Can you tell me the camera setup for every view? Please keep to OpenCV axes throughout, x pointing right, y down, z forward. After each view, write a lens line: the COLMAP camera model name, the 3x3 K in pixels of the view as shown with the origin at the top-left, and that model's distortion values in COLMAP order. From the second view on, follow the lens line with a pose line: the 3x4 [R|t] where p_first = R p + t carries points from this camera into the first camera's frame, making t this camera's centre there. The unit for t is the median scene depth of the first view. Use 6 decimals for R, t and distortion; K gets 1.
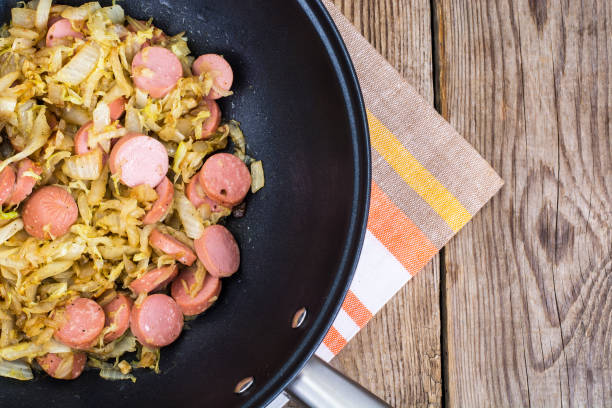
lens RADIAL K [[1471.2, 0, 306.0], [0, 1471.2, 204.0], [0, 0, 1]] dist [-0.151005, 0.546855]
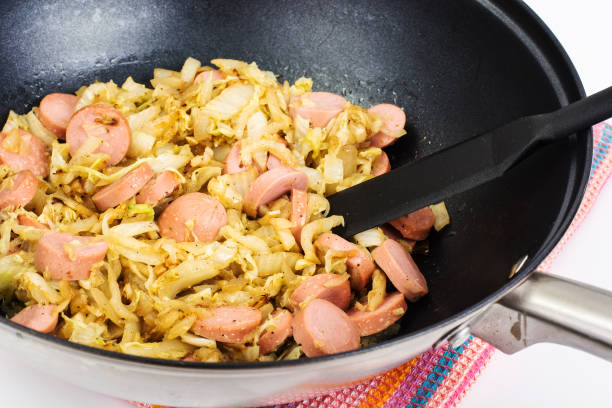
lens RADIAL K [[1471.2, 0, 306.0], [0, 1471.2, 204.0], [0, 0, 1]] dist [-0.151005, 0.546855]
pose [[0.999531, -0.029564, -0.007979, -0.104474], [0.016619, 0.742554, -0.669580, 0.541826], [0.025720, 0.669134, 0.742697, 0.388219]]
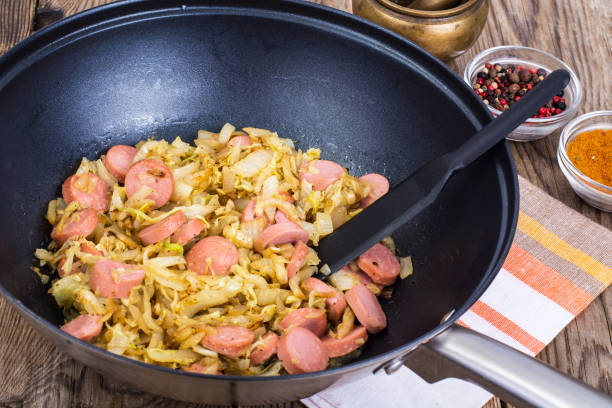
lens RADIAL K [[1471.2, 0, 306.0], [0, 1471.2, 204.0], [0, 0, 1]] dist [-0.151005, 0.546855]
pose [[0.996126, 0.050314, -0.072126, -0.031859], [-0.085356, 0.750569, -0.655256, 0.666060], [0.021167, 0.658873, 0.751956, 0.172011]]
